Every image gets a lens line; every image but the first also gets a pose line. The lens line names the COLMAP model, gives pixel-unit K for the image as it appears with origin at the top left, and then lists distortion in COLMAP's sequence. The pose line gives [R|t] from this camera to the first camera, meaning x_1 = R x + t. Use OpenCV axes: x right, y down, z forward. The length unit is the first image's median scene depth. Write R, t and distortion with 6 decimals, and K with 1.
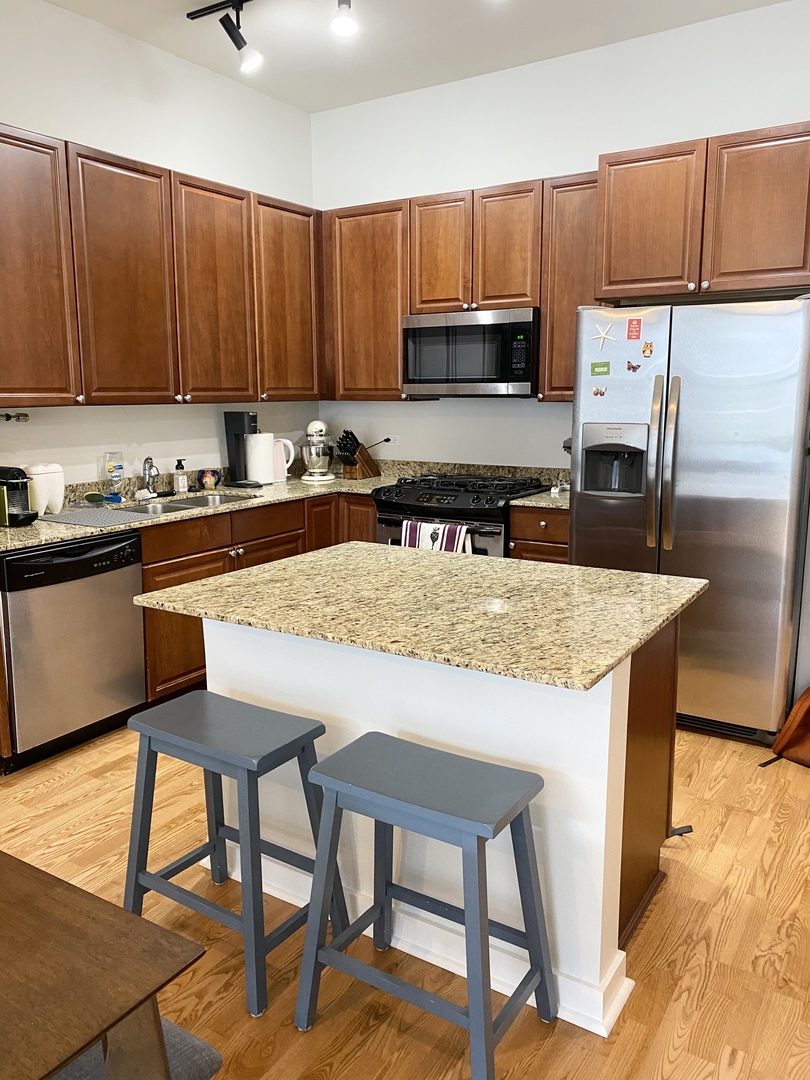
lens RADIAL K [[829.9, 0, 402.9], [0, 829.9, 534.2], [0, 0, 1]] dist [0.058688, -0.087915]
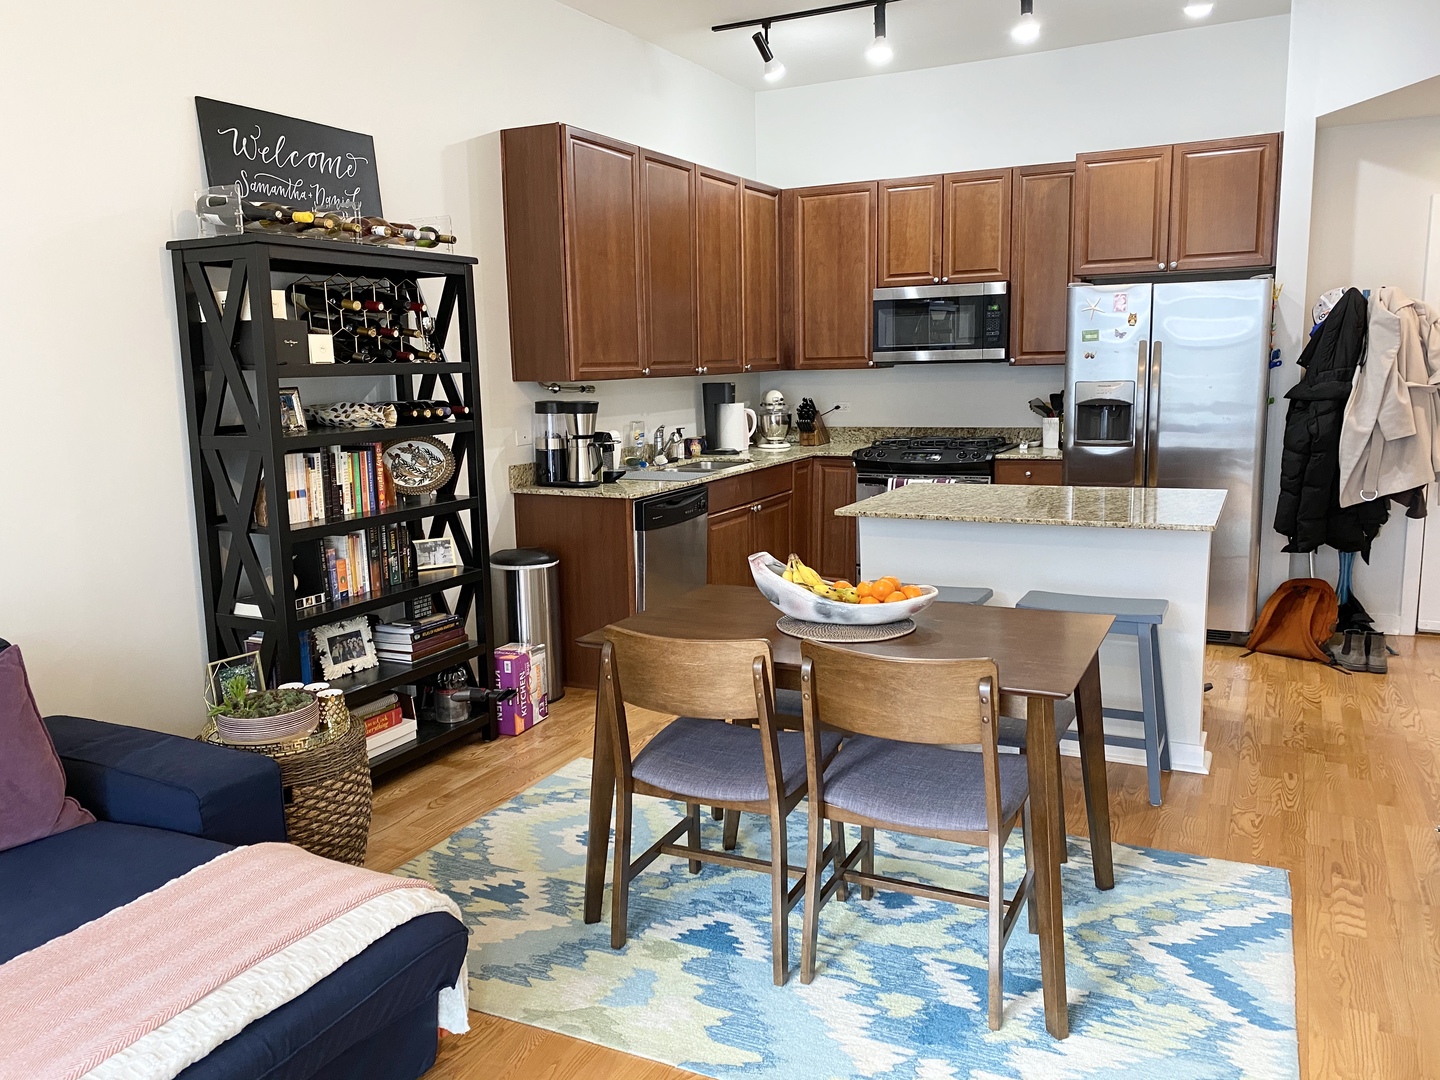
lens RADIAL K [[1106.5, 0, 723.2], [0, 1106.5, 535.3], [0, 0, 1]] dist [0.058688, -0.087915]
pose [[0.994740, -0.034935, 0.096288, -0.349617], [0.036426, 0.999241, -0.013777, 0.068516], [-0.095733, 0.017212, 0.995258, -0.407066]]
